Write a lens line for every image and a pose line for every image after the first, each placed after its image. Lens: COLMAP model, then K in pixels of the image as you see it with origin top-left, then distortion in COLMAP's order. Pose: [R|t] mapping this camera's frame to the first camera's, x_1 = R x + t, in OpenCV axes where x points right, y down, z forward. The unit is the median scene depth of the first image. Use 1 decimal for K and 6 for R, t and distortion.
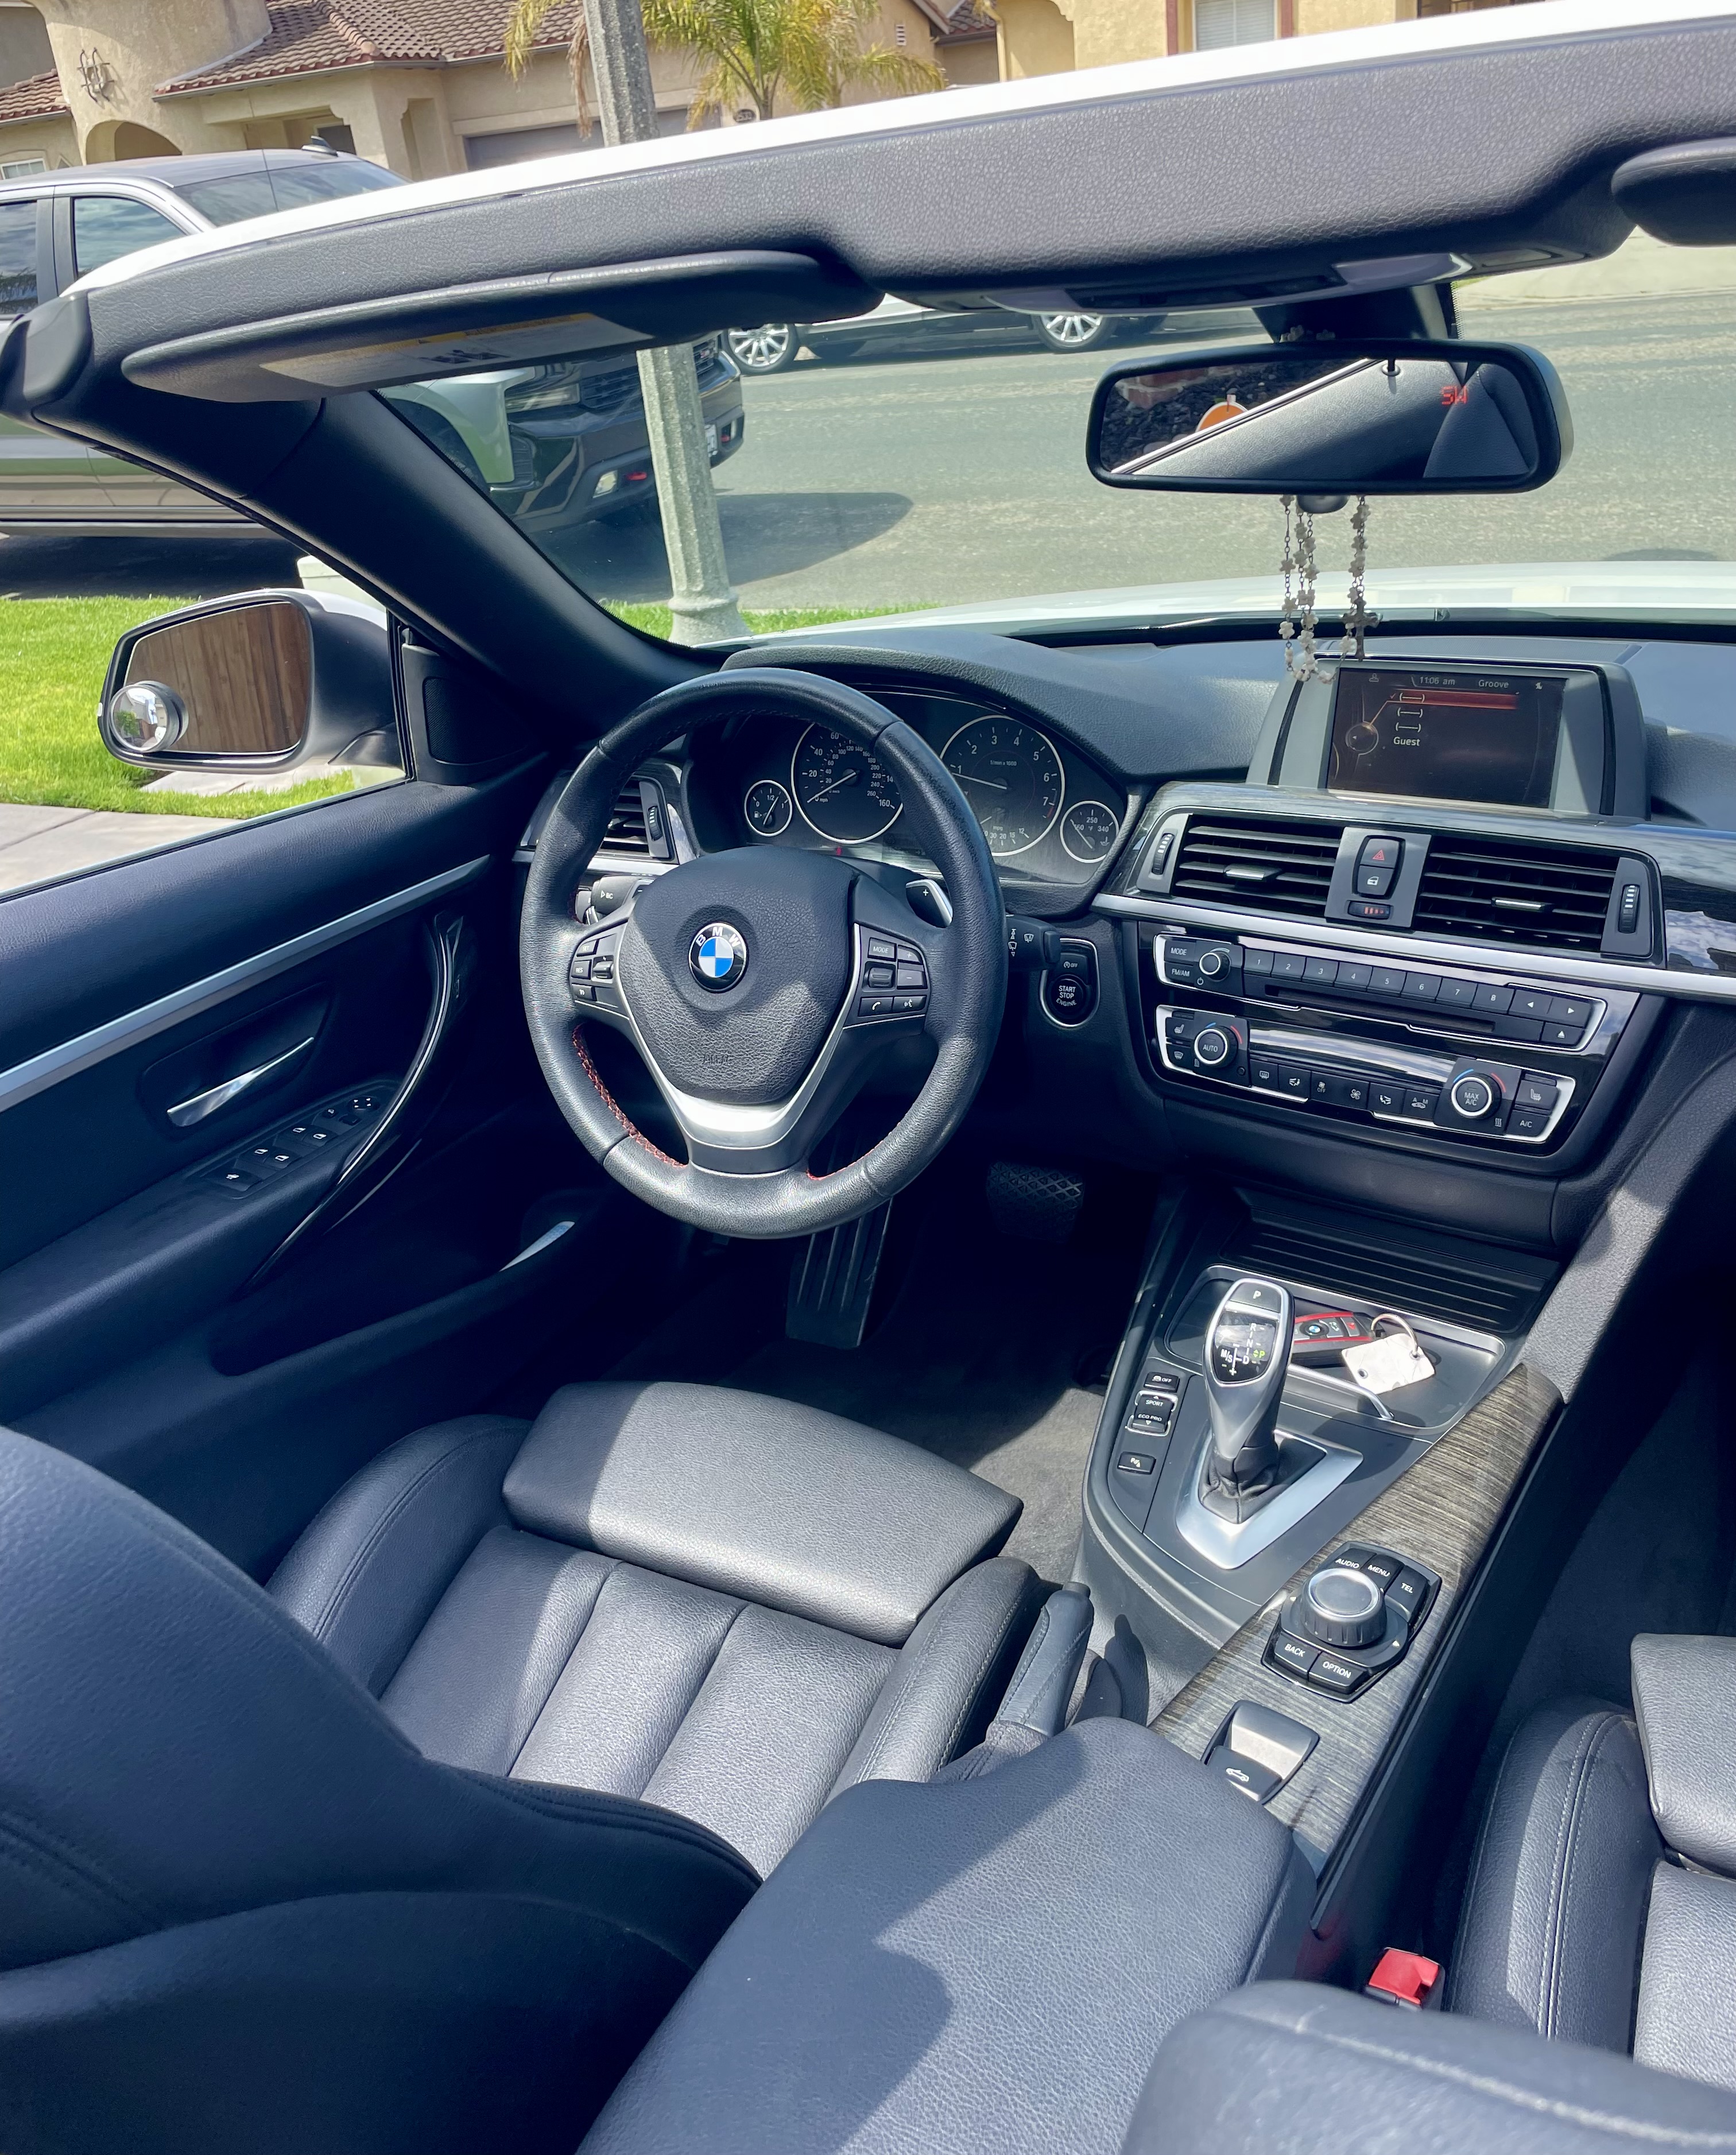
lens RADIAL K [[1848.9, 0, 870.3], [0, 1848.9, 1026.3], [0, 0, 1]] dist [0.066643, -0.088844]
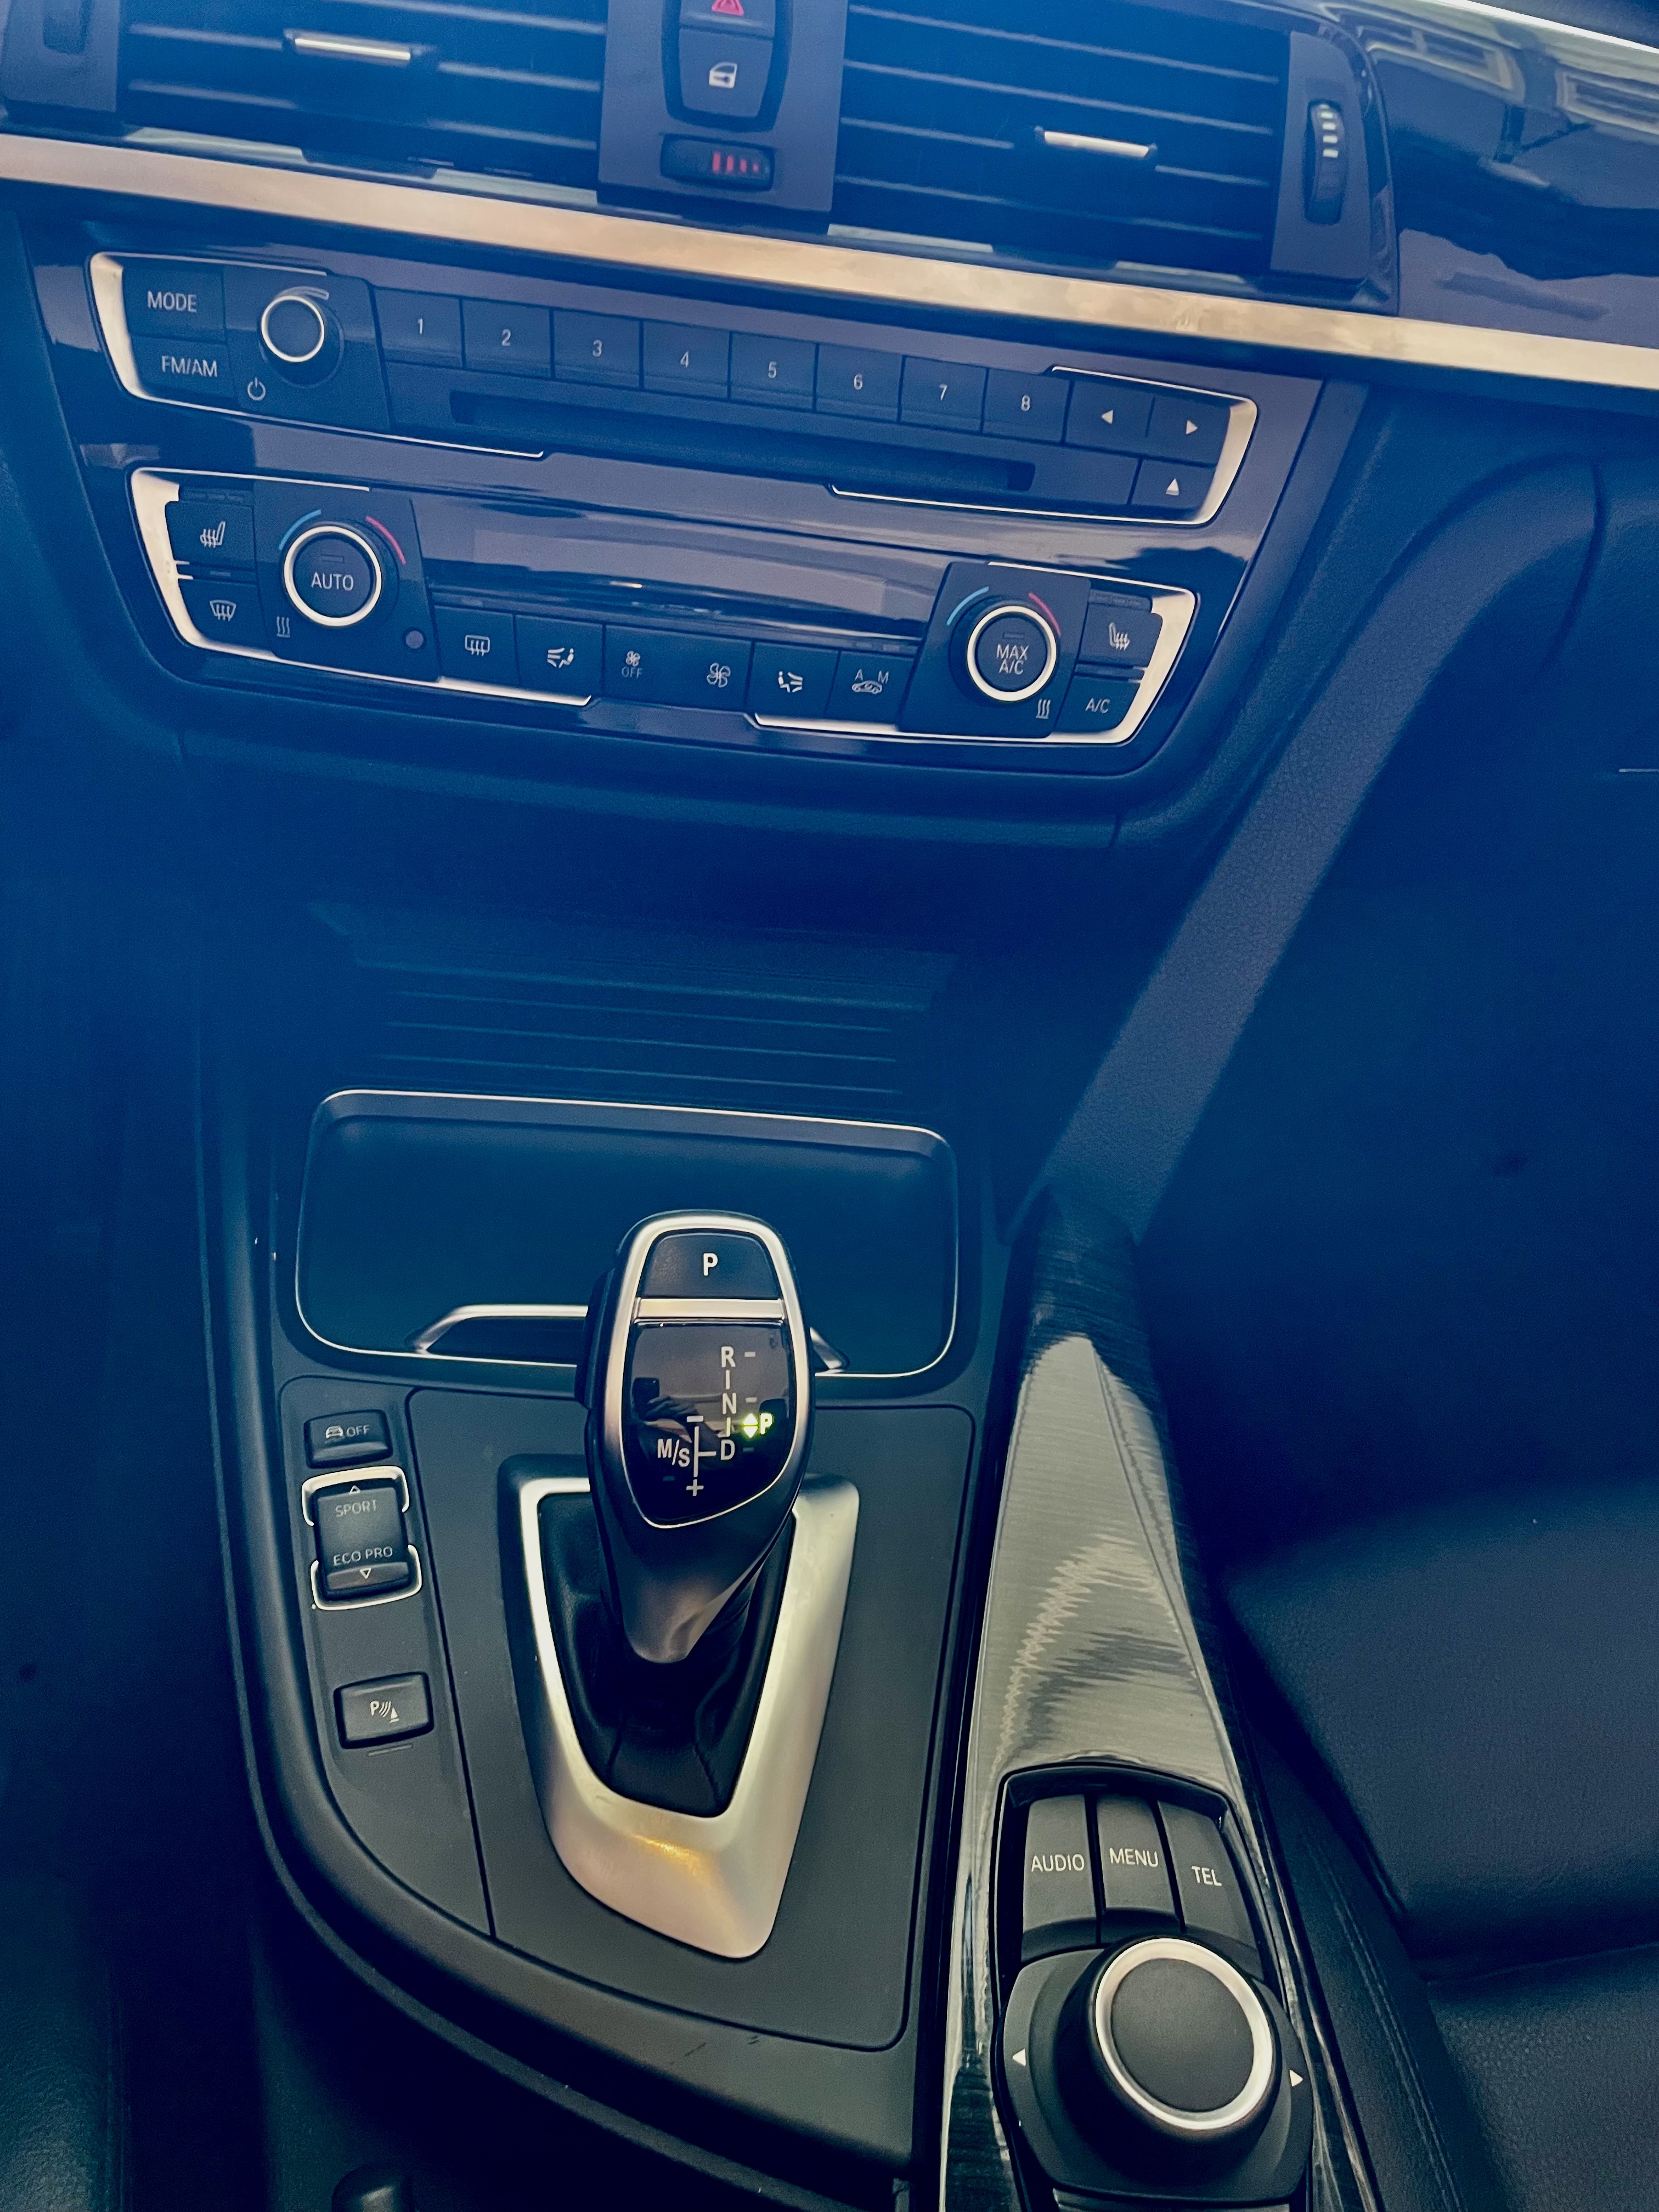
lens RADIAL K [[1637.3, 0, 790.6], [0, 1637.3, 1112.4], [0, 0, 1]] dist [-0.002175, -0.005115]
pose [[0.754910, -0.251498, 0.605689, 0.030114], [0.058368, 0.945649, 0.319909, 0.013234], [-0.653226, -0.206150, 0.728559, 0.696260]]
